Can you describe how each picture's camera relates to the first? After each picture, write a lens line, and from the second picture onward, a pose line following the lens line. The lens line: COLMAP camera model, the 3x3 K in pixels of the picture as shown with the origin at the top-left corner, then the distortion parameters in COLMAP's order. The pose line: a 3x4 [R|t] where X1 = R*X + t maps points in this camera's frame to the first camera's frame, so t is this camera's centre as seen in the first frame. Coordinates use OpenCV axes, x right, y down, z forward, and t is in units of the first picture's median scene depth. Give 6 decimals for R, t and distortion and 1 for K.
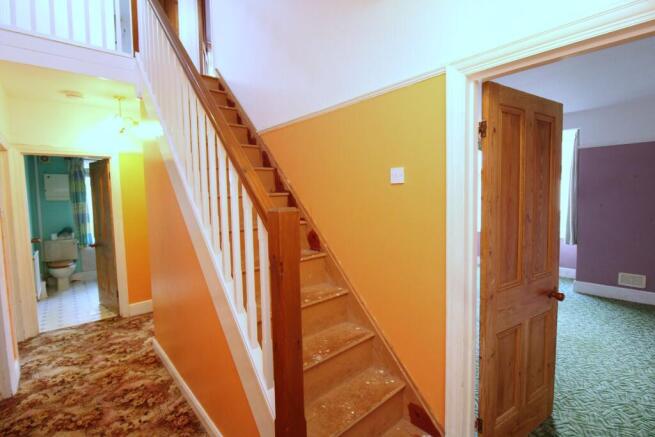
lens RADIAL K [[299.5, 0, 328.7], [0, 299.5, 218.8], [0, 0, 1]] dist [-0.005029, -0.000491]
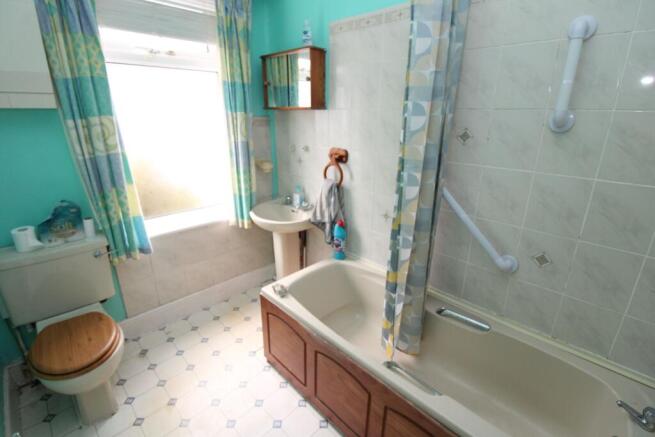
lens RADIAL K [[299.5, 0, 328.7], [0, 299.5, 215.5], [0, 0, 1]] dist [-0.005029, -0.000491]
pose [[0.999243, 0.017876, 0.034544, -0.619445], [-0.025452, 0.972104, 0.233167, -0.035288], [-0.029412, -0.233869, 0.971823, 0.694934]]
